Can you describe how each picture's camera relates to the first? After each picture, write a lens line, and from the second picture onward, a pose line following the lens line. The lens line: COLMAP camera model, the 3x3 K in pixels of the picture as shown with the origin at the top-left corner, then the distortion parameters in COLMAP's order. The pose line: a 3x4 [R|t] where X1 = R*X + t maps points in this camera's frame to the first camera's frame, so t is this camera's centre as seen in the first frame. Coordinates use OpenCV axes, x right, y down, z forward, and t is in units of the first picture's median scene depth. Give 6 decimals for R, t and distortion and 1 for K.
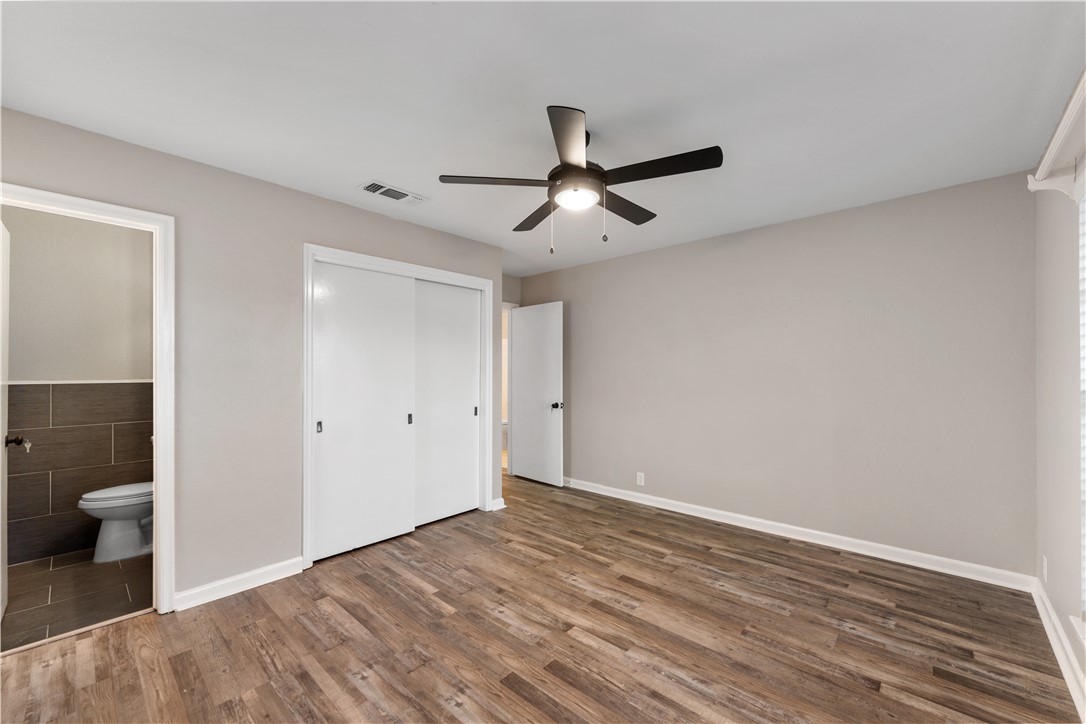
lens RADIAL K [[433.4, 0, 544.3], [0, 433.4, 369.7], [0, 0, 1]] dist [0.001882, -0.000269]
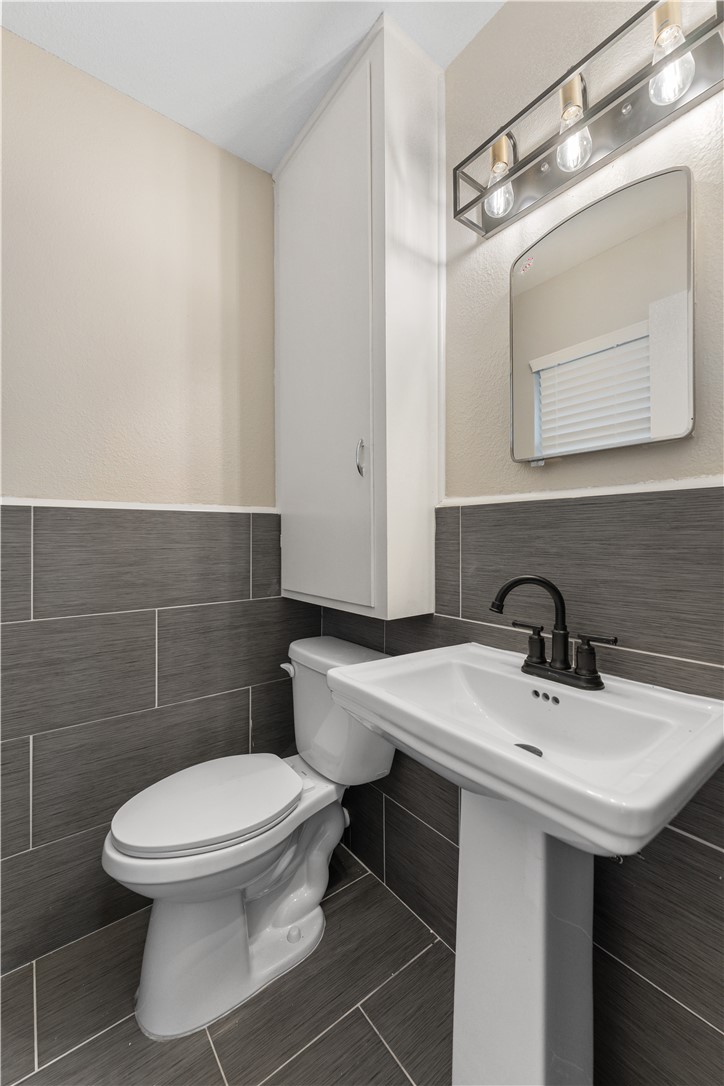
lens RADIAL K [[433.4, 0, 360.7], [0, 433.4, 537.8], [0, 0, 1]] dist [0.001882, -0.000269]
pose [[0.984601, -0.000390, -0.174815, -0.768011], [0.000457, 1.000000, 0.000348, 0.059164], [0.174814, -0.000422, 0.984601, 0.660946]]
